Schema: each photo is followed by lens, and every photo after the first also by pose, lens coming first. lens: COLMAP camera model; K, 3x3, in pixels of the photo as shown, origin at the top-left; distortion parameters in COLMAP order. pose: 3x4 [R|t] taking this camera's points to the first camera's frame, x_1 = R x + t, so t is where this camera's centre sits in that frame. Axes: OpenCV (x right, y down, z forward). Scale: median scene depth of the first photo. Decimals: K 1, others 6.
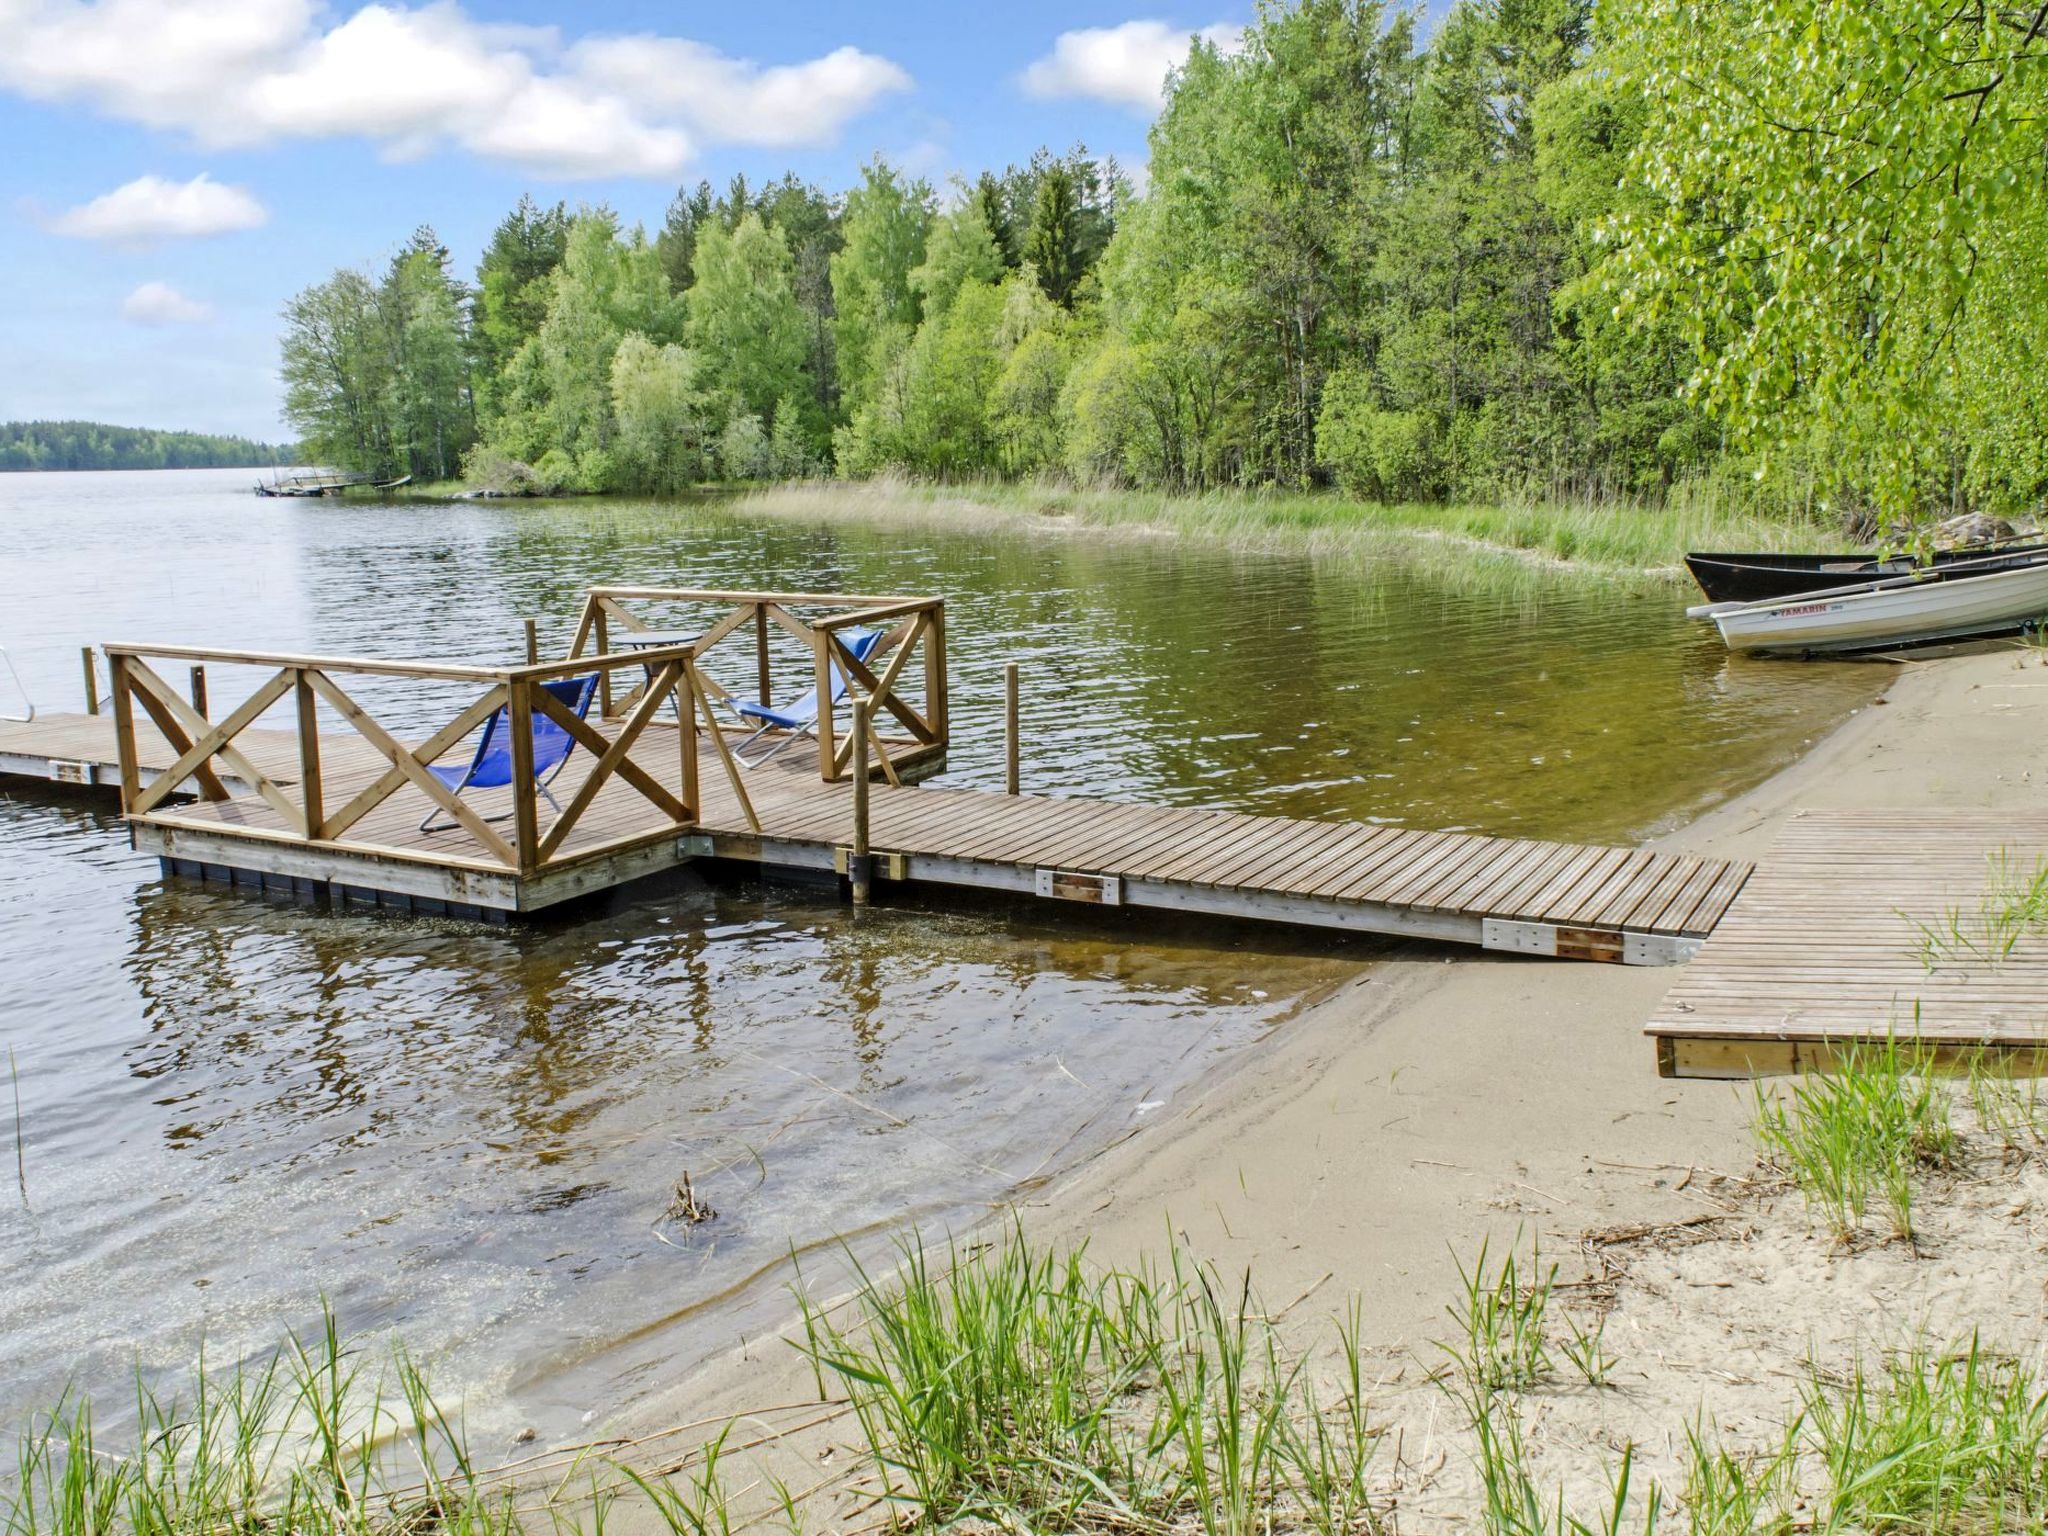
lens RADIAL K [[1814.0, 0, 1024.0], [0, 1814.0, 768.0], [0, 0, 1]] dist [0.007402, 0.006001]
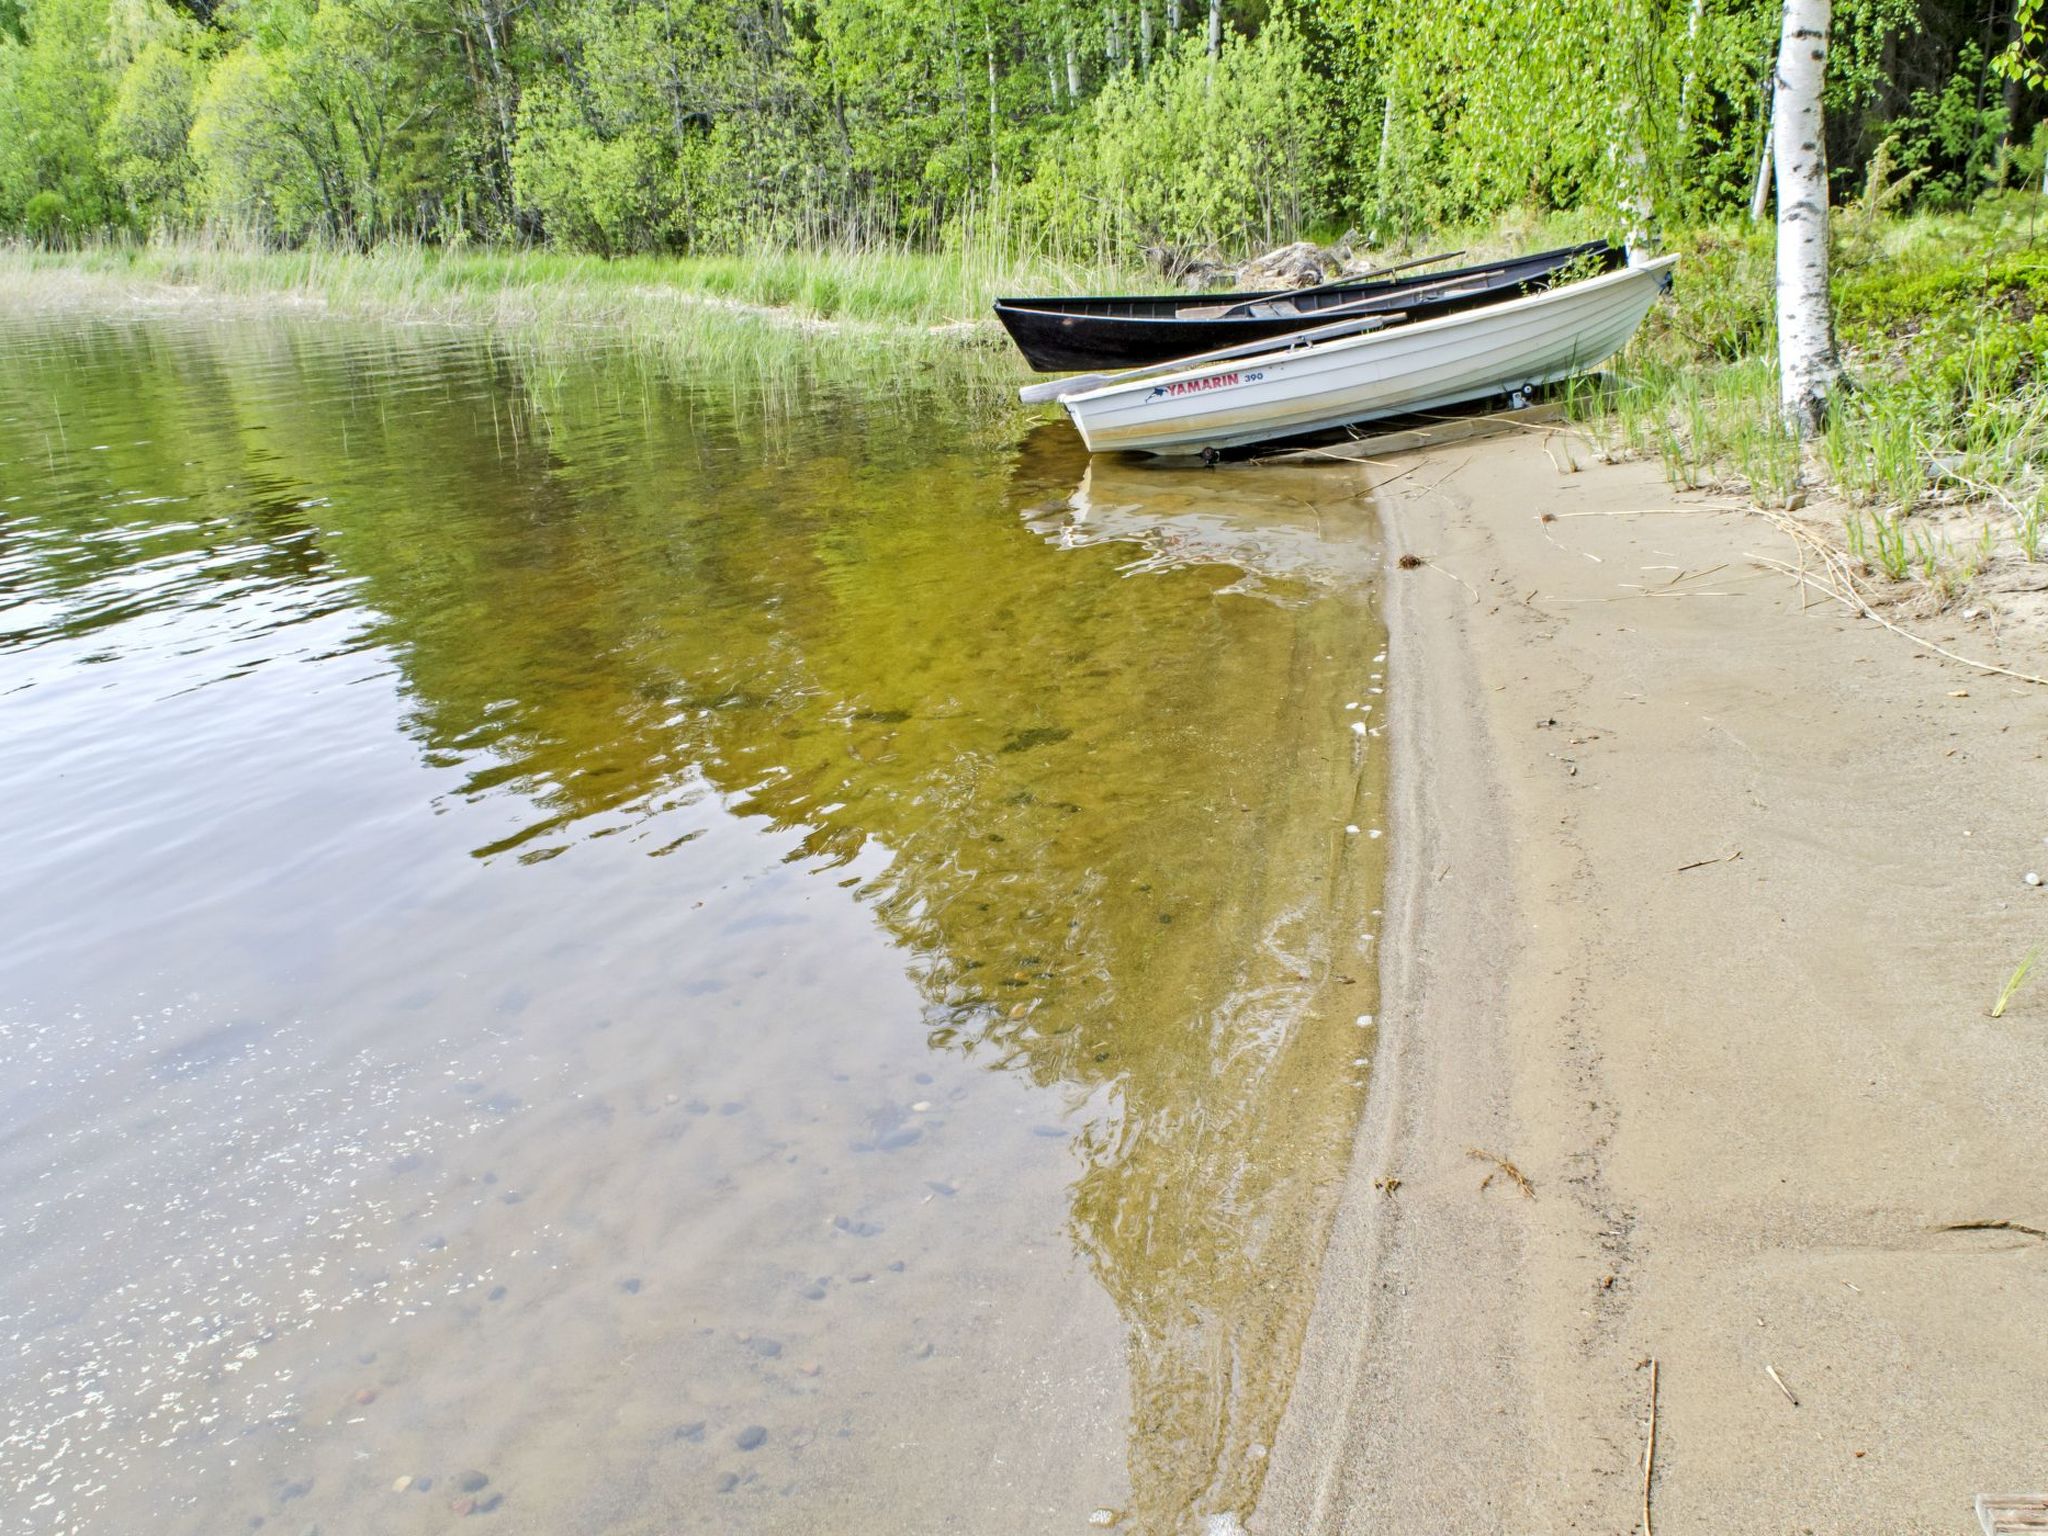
lens RADIAL K [[1814.0, 0, 1024.0], [0, 1814.0, 768.0], [0, 0, 1]] dist [0.007402, 0.006001]
pose [[0.924731, -0.124209, 0.359784, 0.056358], [0.079295, 0.987383, 0.137069, -0.019315], [-0.372270, -0.098222, 0.922913, 0.181321]]
